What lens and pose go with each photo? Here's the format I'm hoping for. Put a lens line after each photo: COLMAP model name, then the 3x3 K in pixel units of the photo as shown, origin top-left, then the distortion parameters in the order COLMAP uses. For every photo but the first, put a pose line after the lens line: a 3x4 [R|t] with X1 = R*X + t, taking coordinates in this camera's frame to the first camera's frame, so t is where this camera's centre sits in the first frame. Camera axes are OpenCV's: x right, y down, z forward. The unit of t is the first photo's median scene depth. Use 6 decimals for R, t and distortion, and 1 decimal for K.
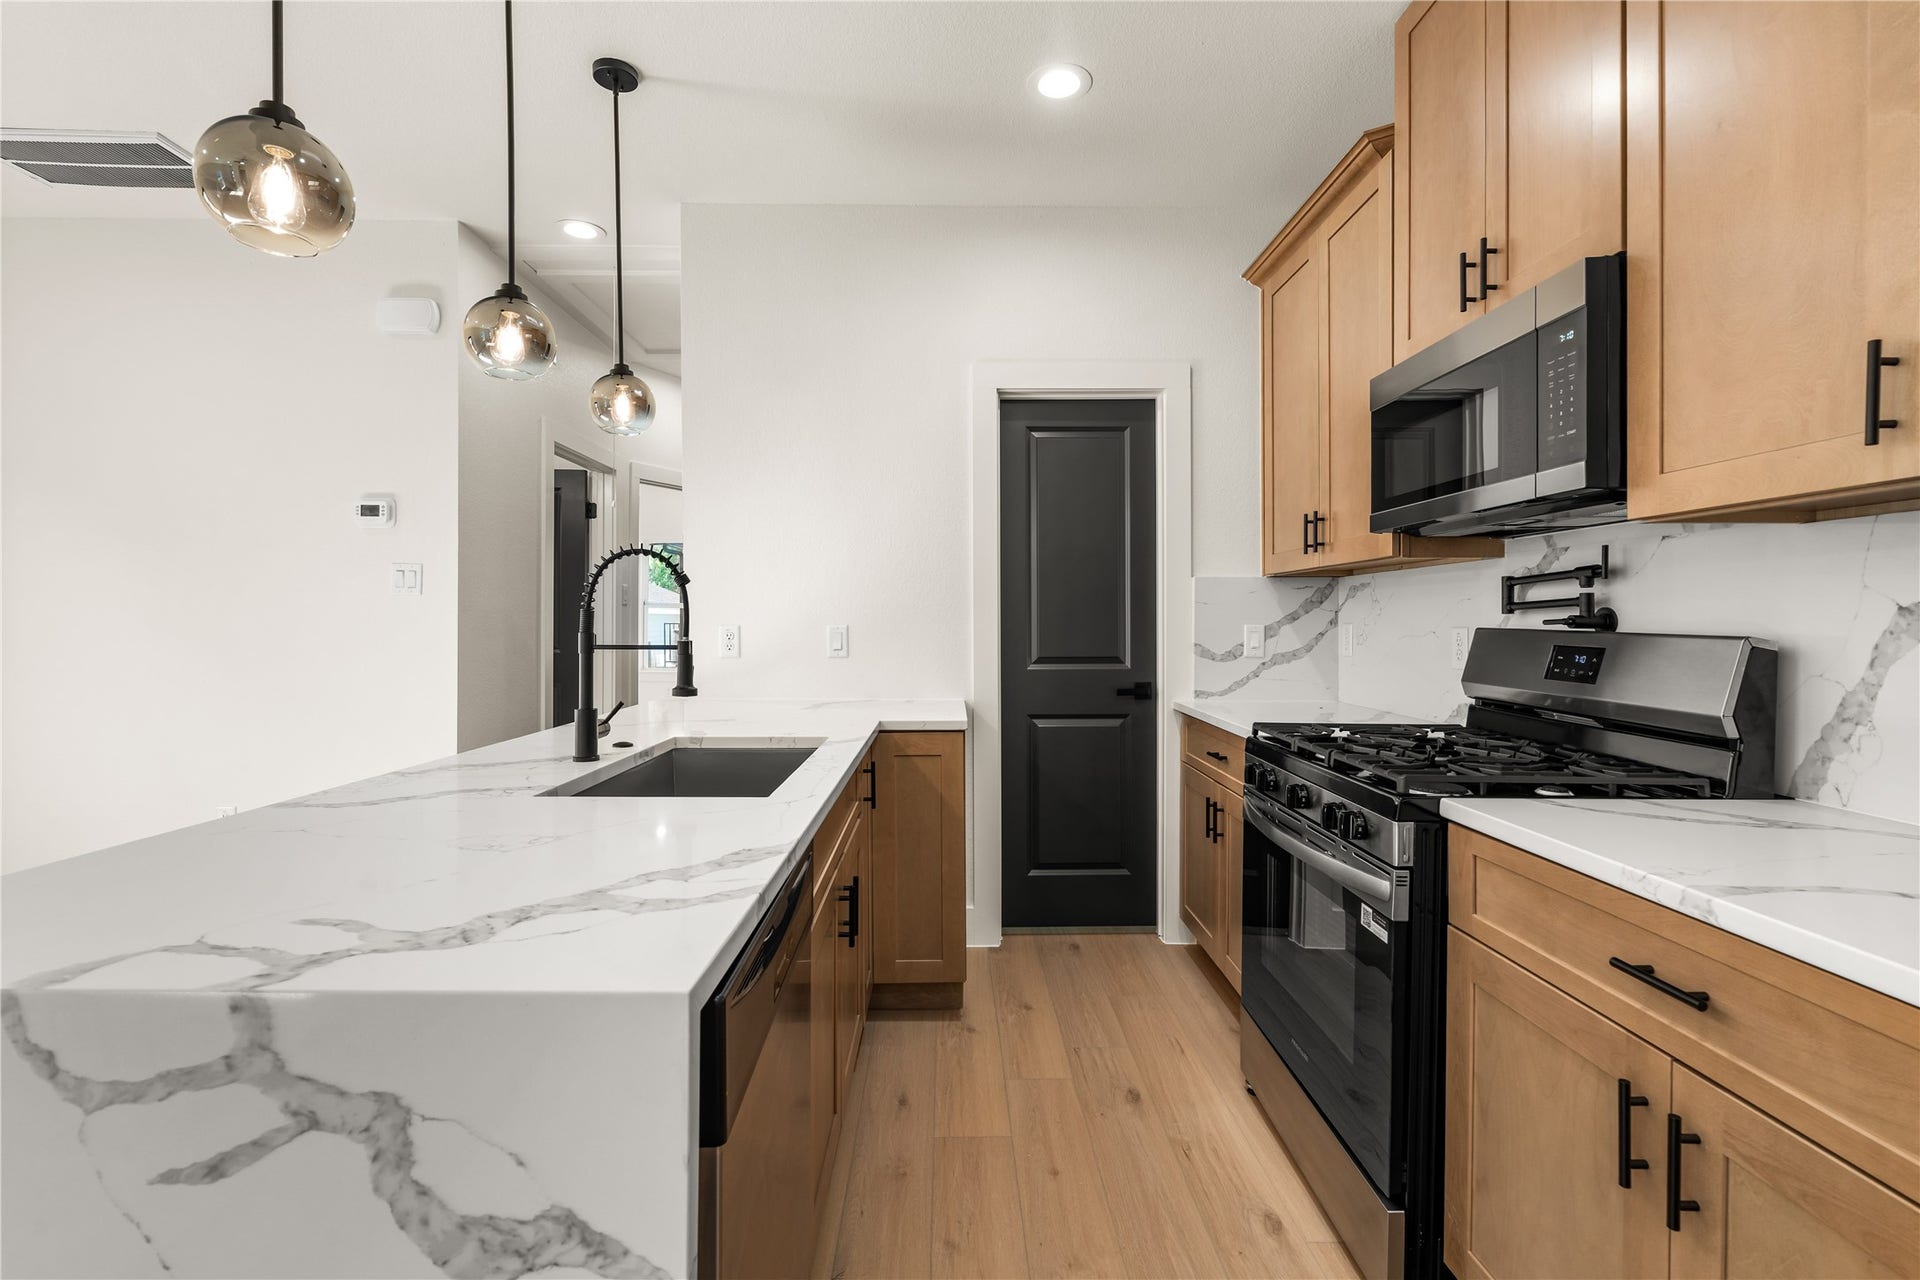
lens RADIAL K [[861.4, 0, 953.8], [0, 861.4, 624.2], [0, 0, 1]] dist [-0.022575, -0.000015]
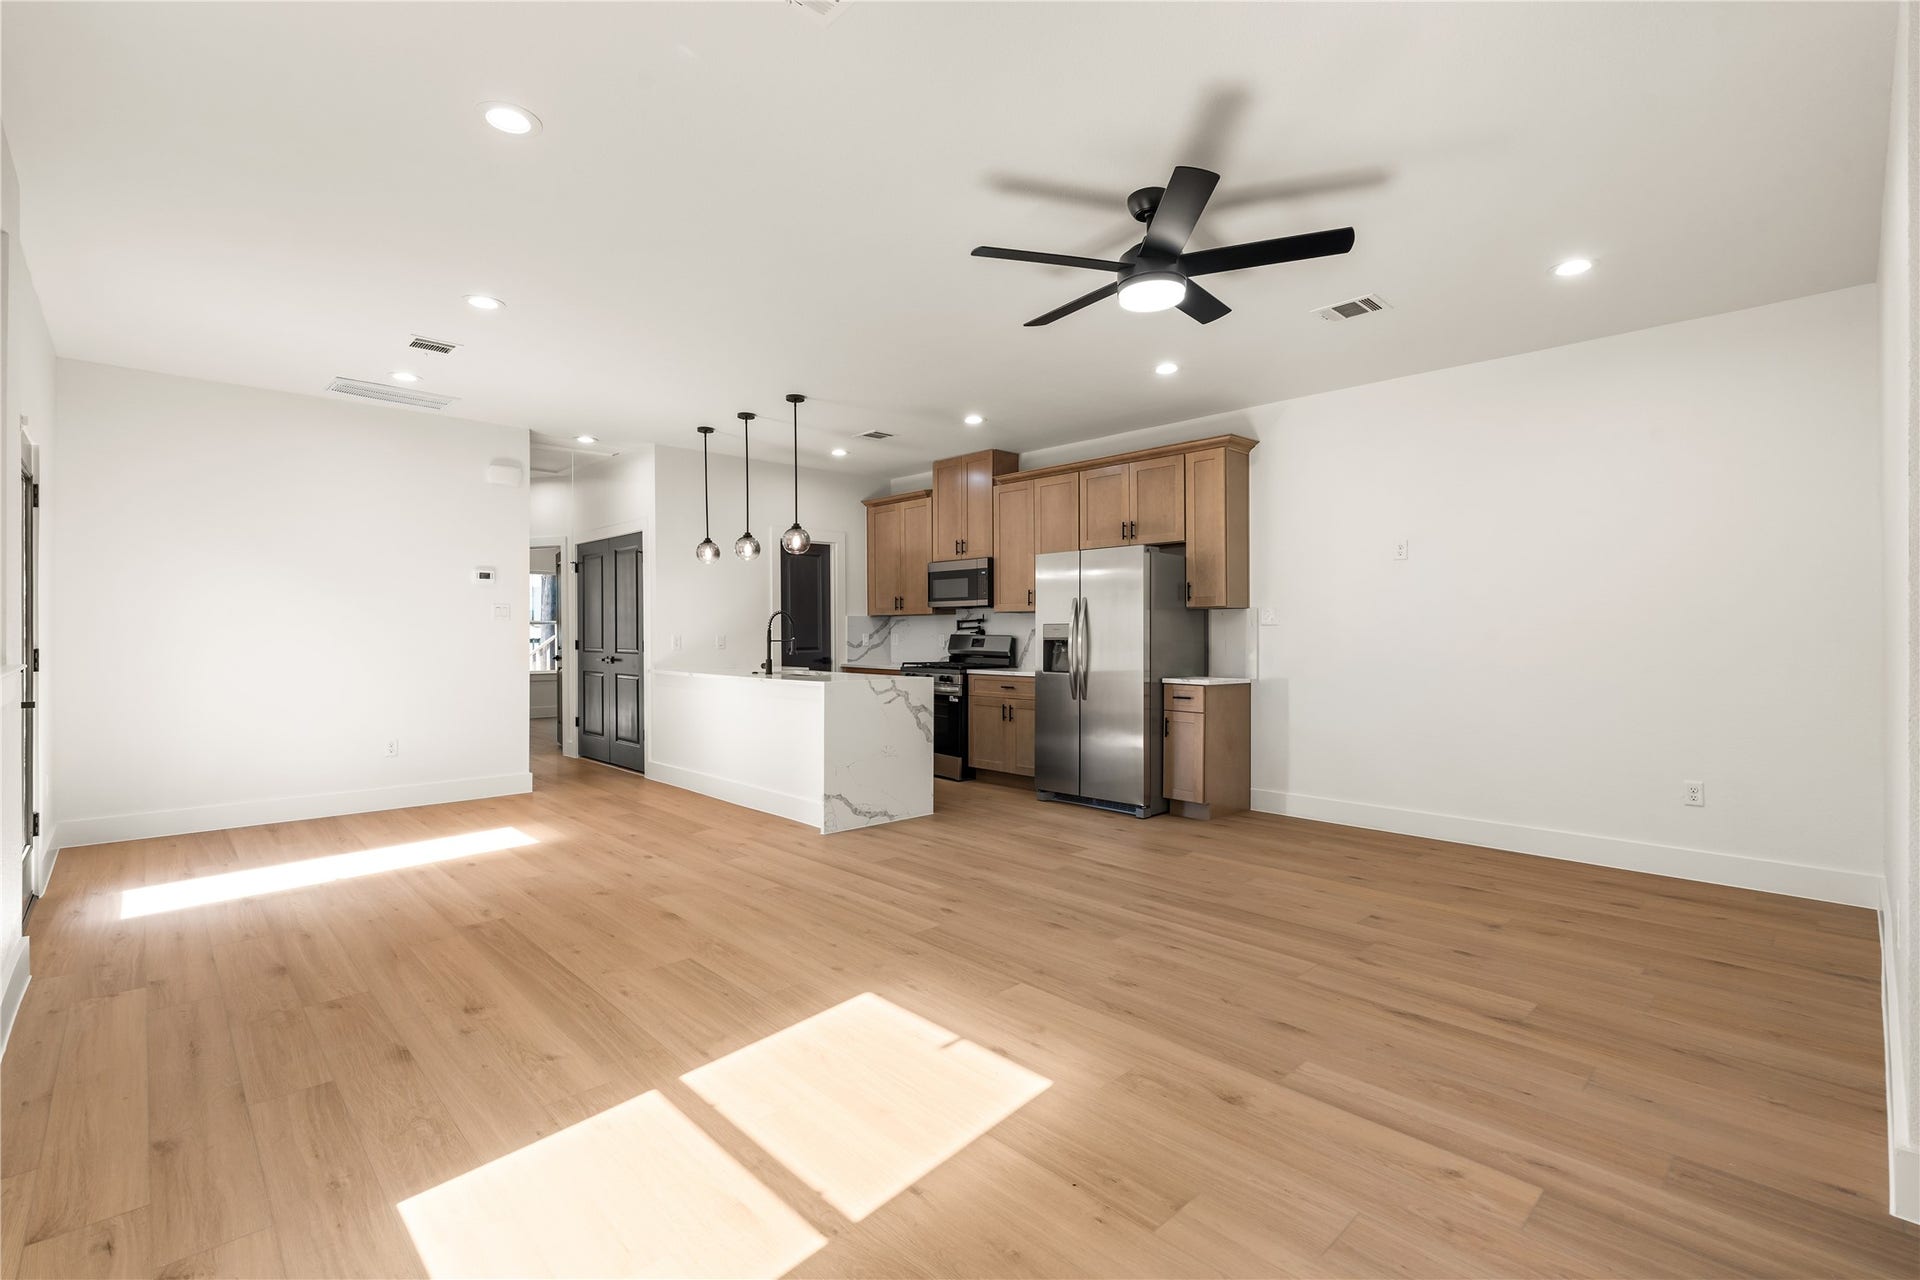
lens RADIAL K [[861.4, 0, 960.4], [0, 861.4, 637.5], [0, 0, 1]] dist [-0.022575, -0.000015]
pose [[0.726842, -0.007125, 0.686768, -2.064667], [0.005910, 0.999974, 0.004120, 0.003205], [-0.686780, 0.001065, 0.726865, -1.857100]]
